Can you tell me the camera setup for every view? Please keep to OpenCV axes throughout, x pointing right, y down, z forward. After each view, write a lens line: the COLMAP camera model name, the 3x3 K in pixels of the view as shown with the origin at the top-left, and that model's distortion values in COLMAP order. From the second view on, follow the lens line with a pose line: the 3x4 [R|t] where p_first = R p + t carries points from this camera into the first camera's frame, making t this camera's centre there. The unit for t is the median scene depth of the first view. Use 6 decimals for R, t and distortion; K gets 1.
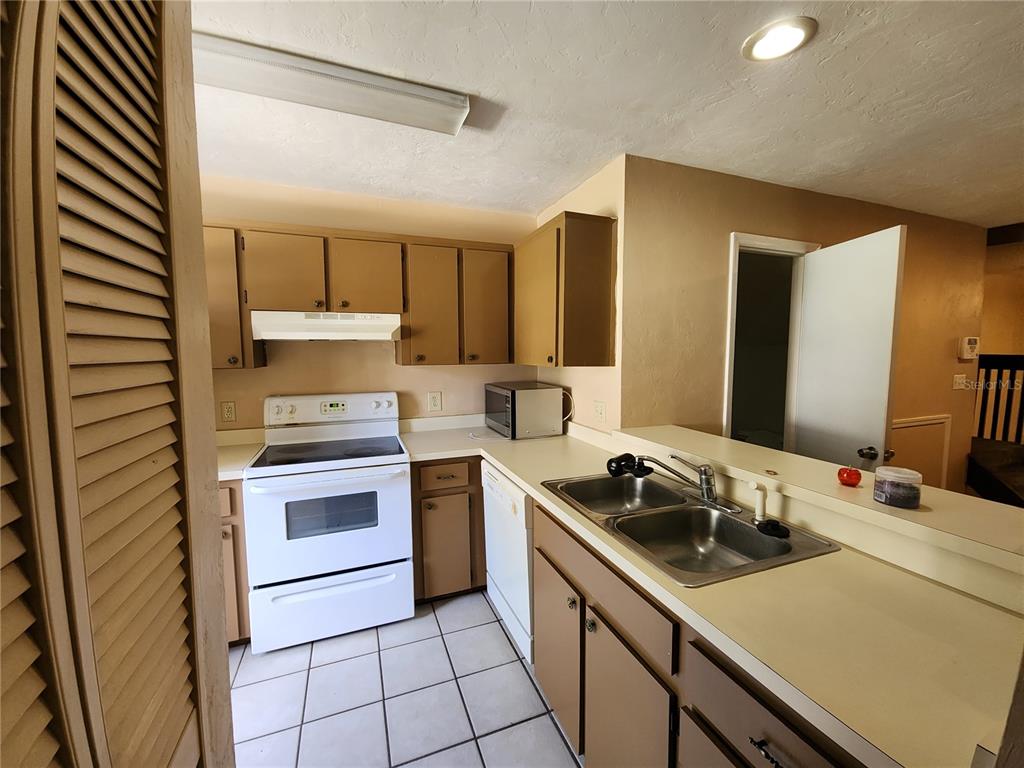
lens RADIAL K [[419.9, 0, 507.3], [0, 419.9, 385.2], [0, 0, 1]] dist [-0.000349, 0.000465]
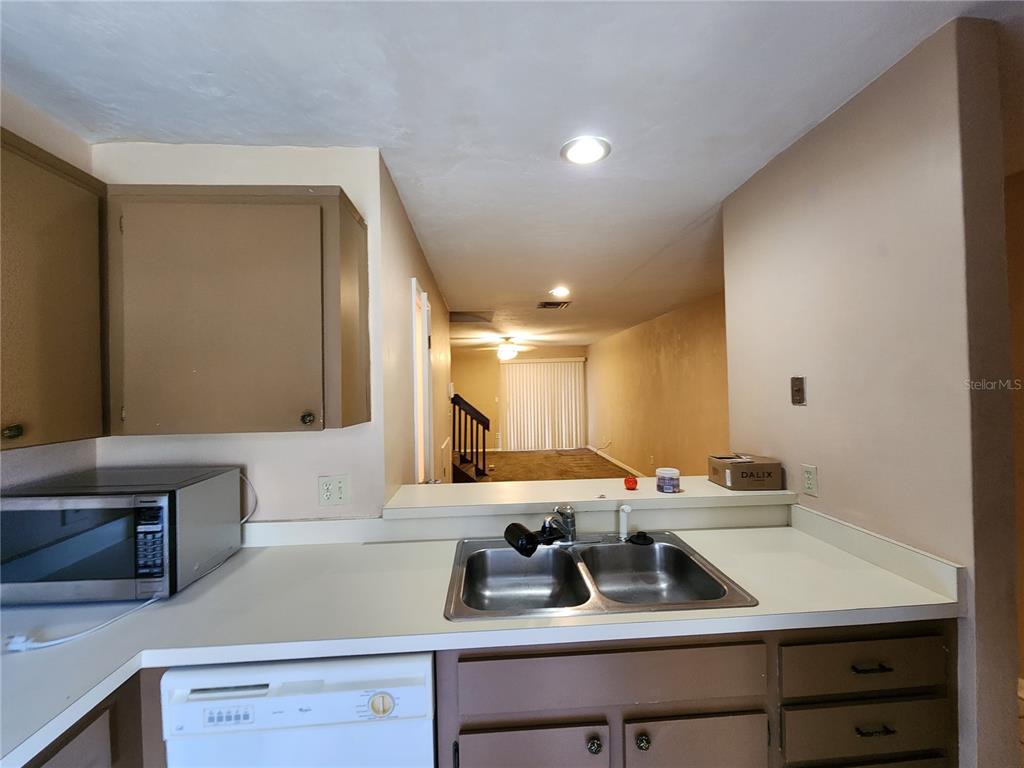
lens RADIAL K [[419.9, 0, 511.3], [0, 419.9, 386.8], [0, 0, 1]] dist [-0.000349, 0.000465]
pose [[0.287015, -0.007025, 0.957900, -0.349843], [0.097799, 0.994963, -0.022007, -0.062312], [-0.952921, 0.099998, 0.286256, 0.517246]]
